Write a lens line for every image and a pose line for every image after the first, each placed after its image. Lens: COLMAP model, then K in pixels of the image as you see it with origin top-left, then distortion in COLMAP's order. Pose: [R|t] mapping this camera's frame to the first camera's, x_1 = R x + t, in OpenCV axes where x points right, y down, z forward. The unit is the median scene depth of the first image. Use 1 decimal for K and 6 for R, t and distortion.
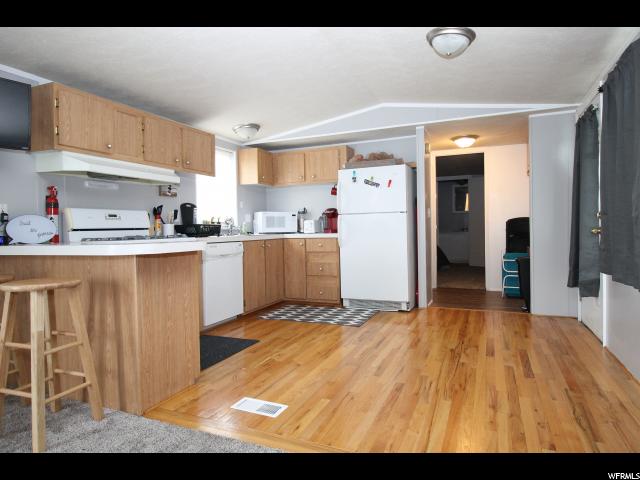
lens RADIAL K [[379.5, 0, 323.9], [0, 379.5, 236.6], [0, 0, 1]] dist [-0.023988, -0.001702]
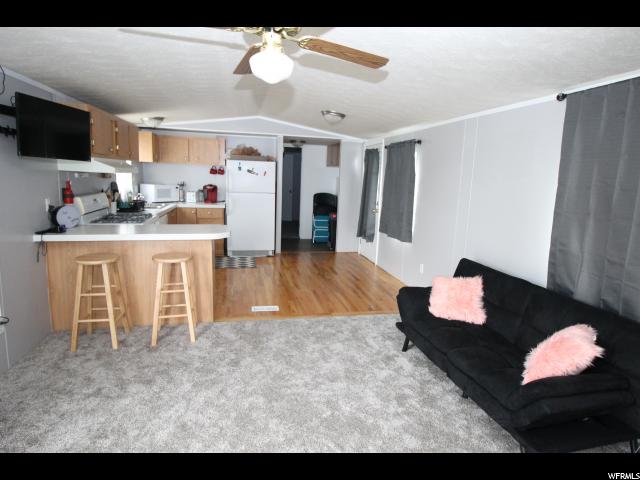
lens RADIAL K [[379.5, 0, 323.9], [0, 379.5, 236.6], [0, 0, 1]] dist [-0.023988, -0.001702]
pose [[0.807749, -0.049880, 0.587413, -0.535677], [-0.036509, 0.990269, 0.134292, -0.103209], [-0.588395, -0.129920, 0.798068, -0.374263]]
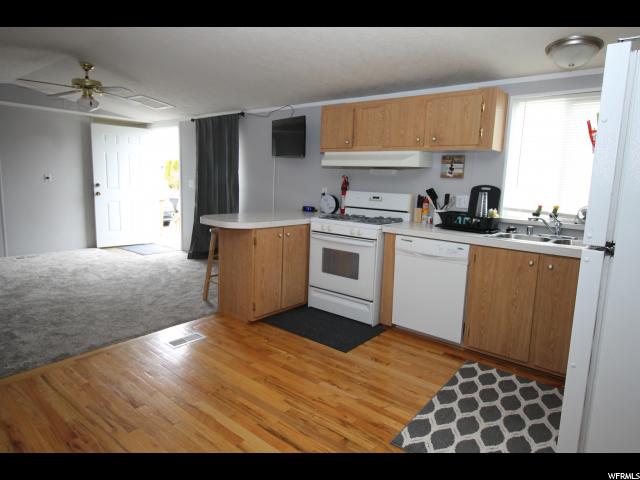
lens RADIAL K [[379.5, 0, 323.9], [0, 379.5, 236.6], [0, 0, 1]] dist [-0.023988, -0.001702]
pose [[-0.255516, 0.148703, -0.955300, 0.481078], [-0.055432, 0.984222, 0.168032, -0.096578], [0.965214, 0.095889, -0.243242, 0.875994]]
